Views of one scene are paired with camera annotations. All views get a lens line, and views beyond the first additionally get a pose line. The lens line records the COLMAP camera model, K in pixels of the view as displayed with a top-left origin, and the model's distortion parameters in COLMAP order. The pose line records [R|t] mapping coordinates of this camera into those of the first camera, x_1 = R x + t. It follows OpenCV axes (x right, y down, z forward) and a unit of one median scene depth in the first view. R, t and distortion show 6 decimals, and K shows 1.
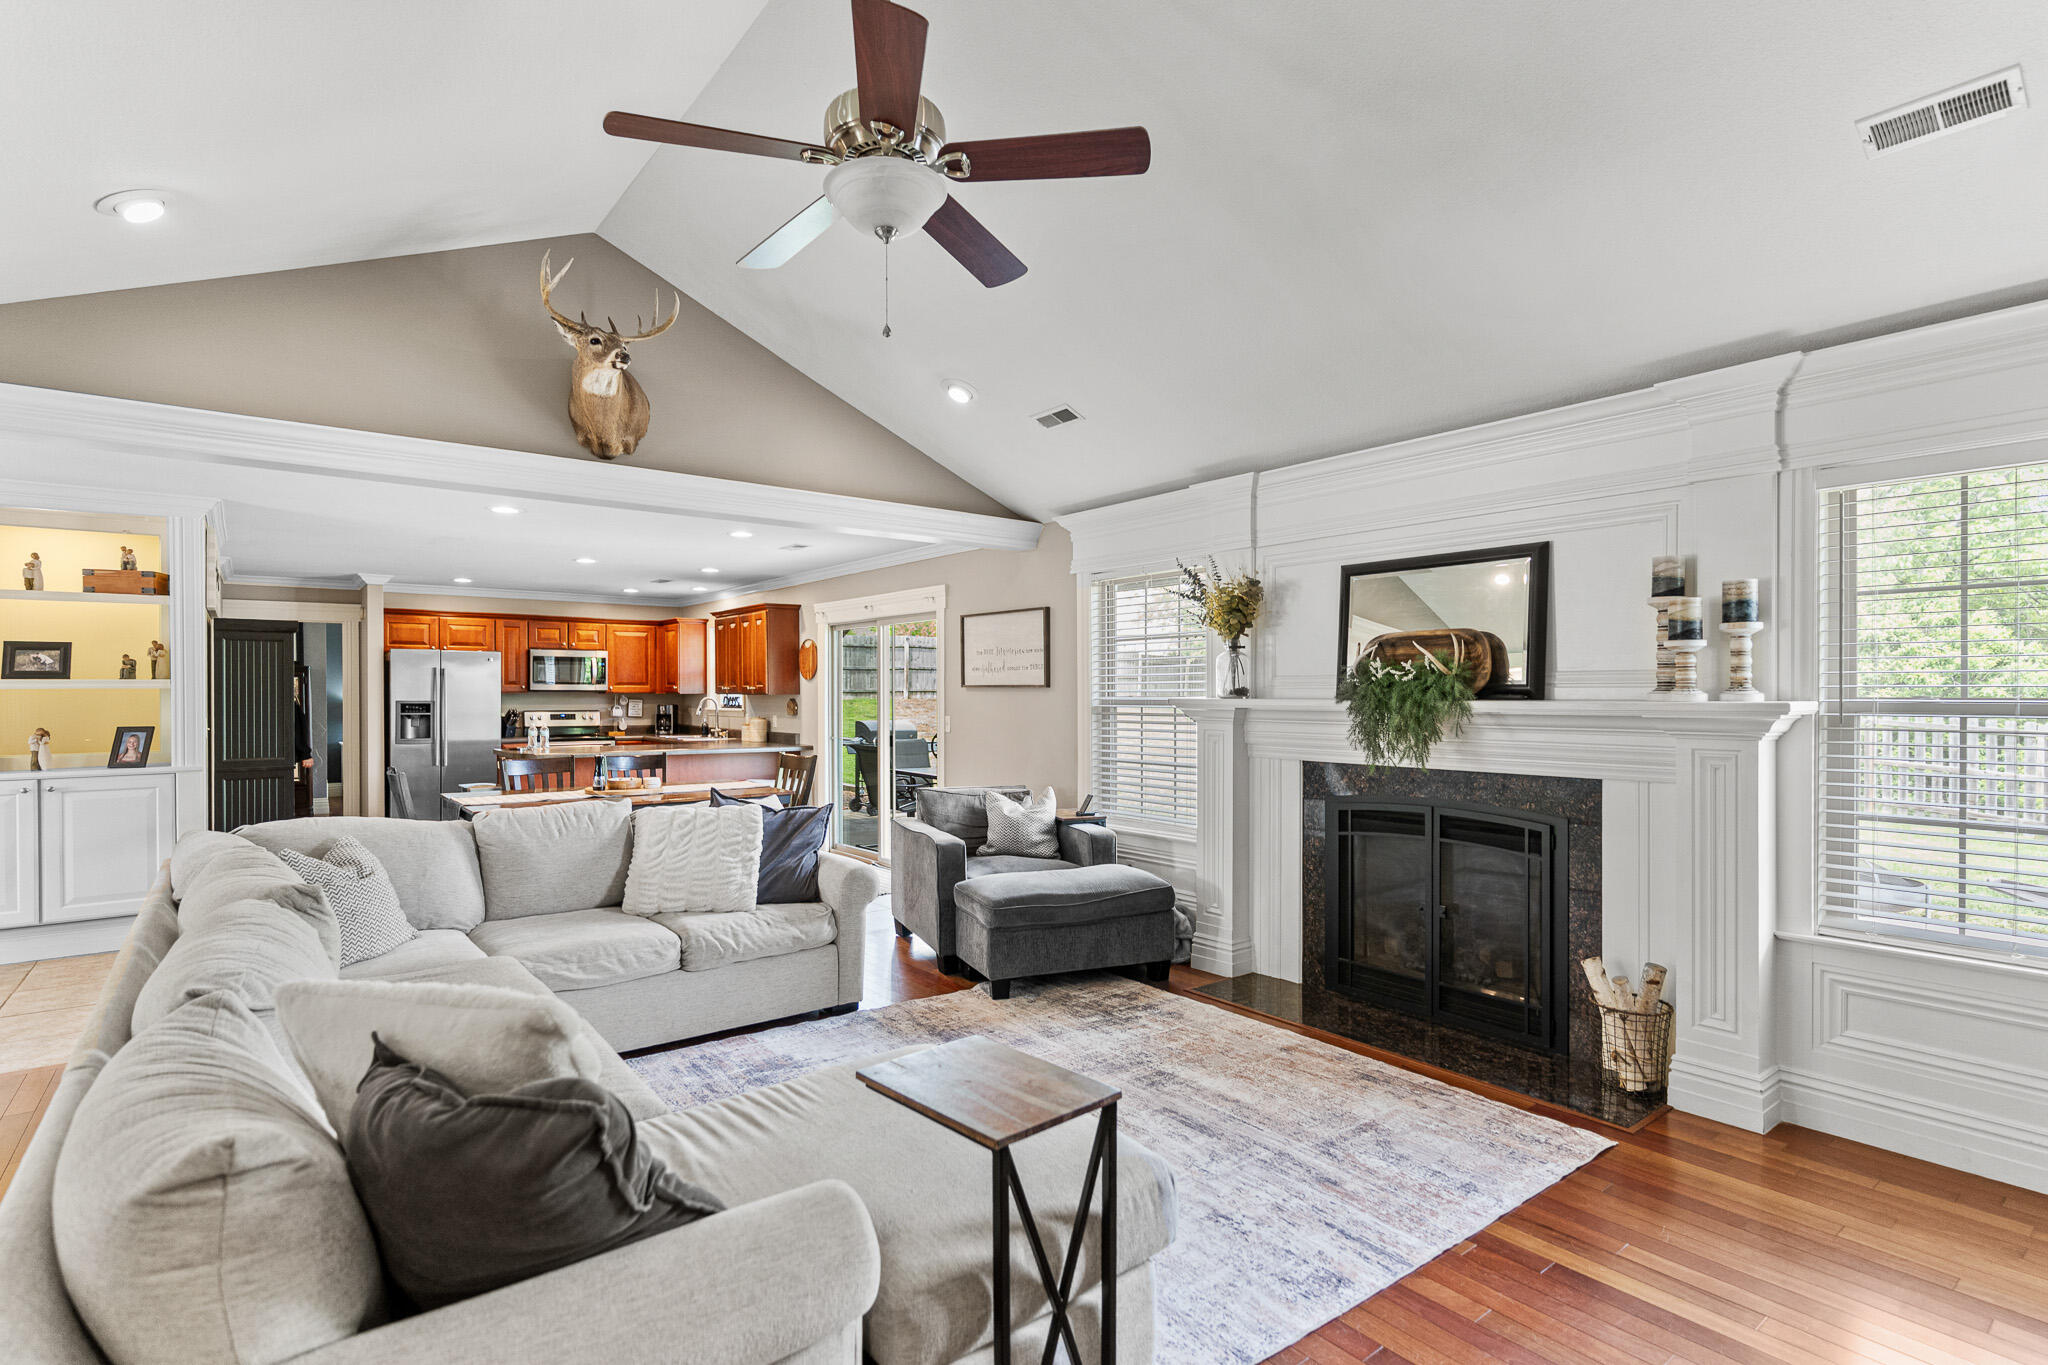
lens RADIAL K [[987.5, 0, 1013.2], [0, 987.5, 695.6], [0, 0, 1]] dist [-0.000878, 0.000092]
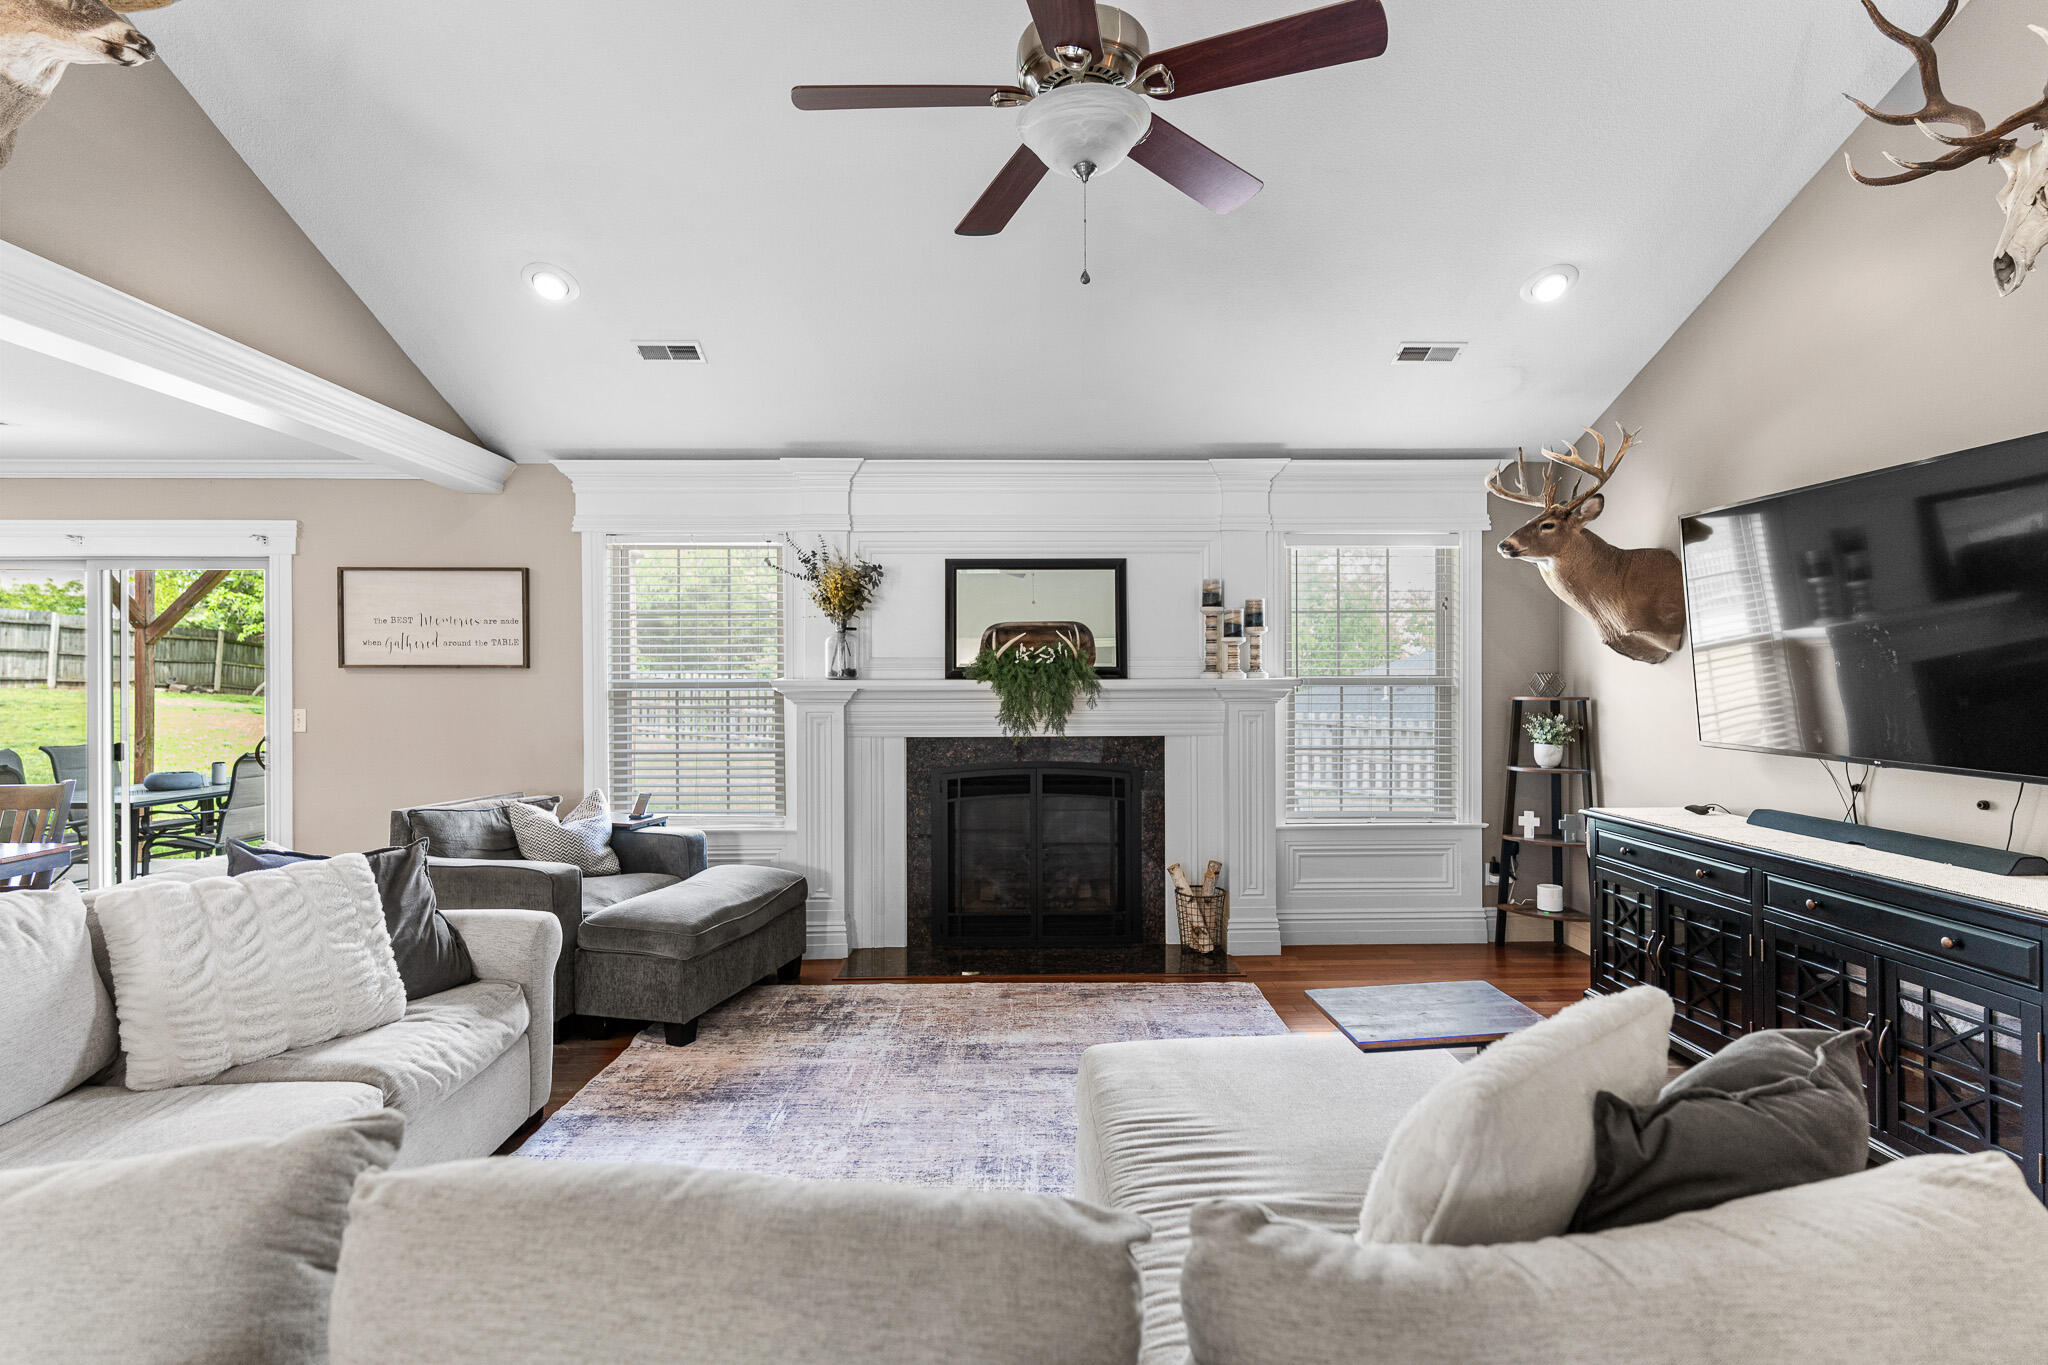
lens RADIAL K [[966.6, 0, 1020.1], [0, 966.6, 676.2], [0, 0, 1]] dist [-0.000146, 0.001077]
pose [[0.597694, -0.004069, 0.801714, -0.487783], [0.005736, 0.999983, 0.000799, -0.000519], [-0.801704, 0.004121, 0.597707, 0.284991]]
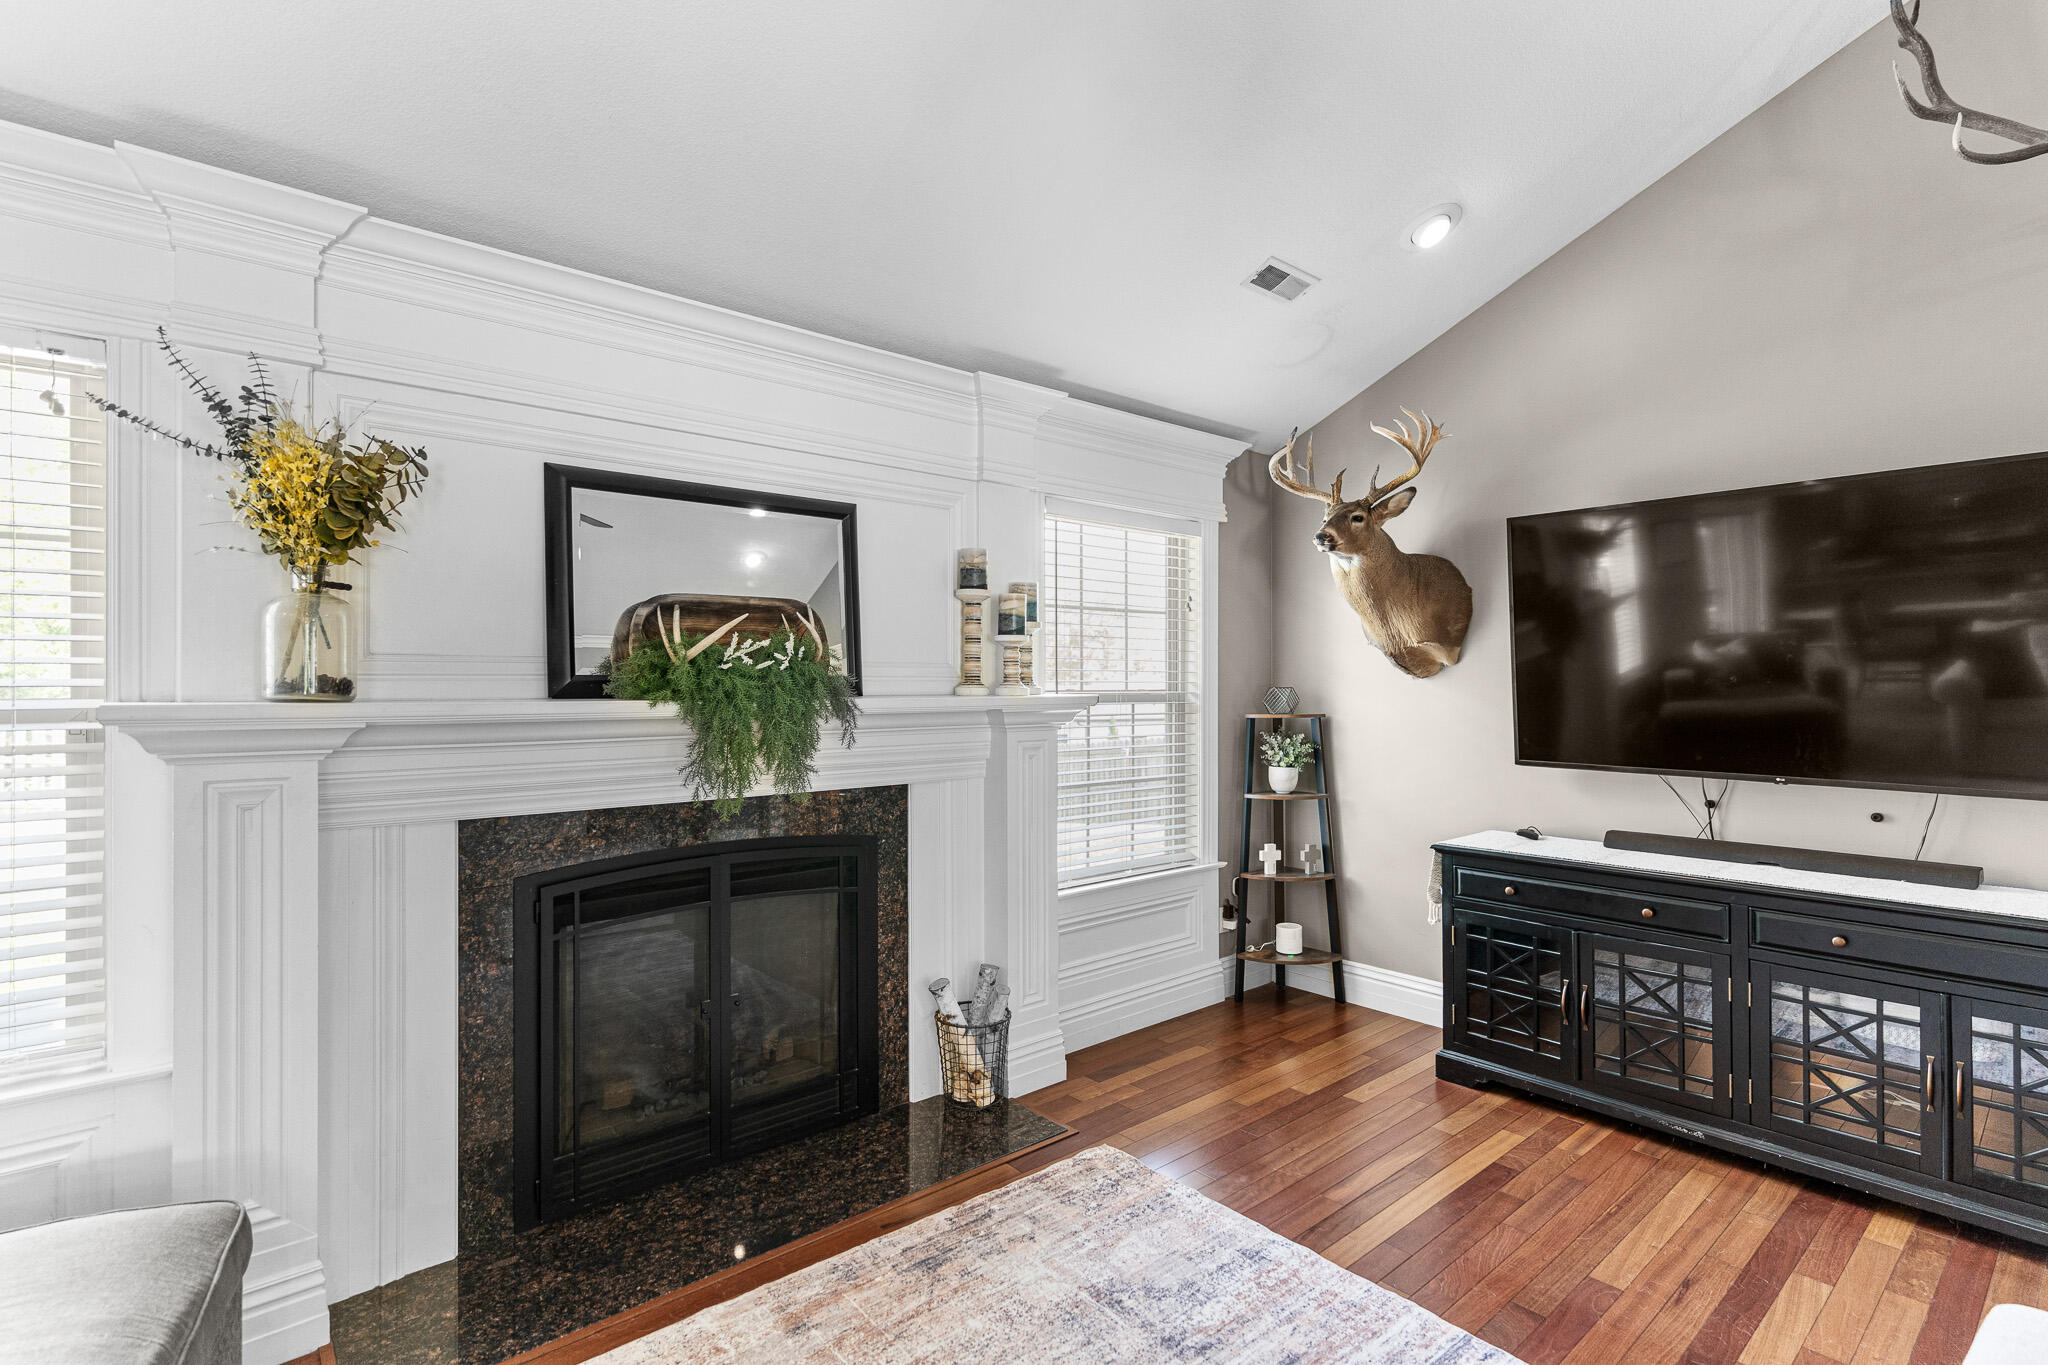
lens RADIAL K [[972.9, 0, 1020.1], [0, 972.9, 684.2], [0, 0, 1]] dist [0.000106, 0.000477]
pose [[-0.048047, -0.000288, 0.998845, -0.235630], [0.003927, 0.999992, 0.000477, -0.004362], [-0.998837, 0.003945, -0.048046, 0.756383]]
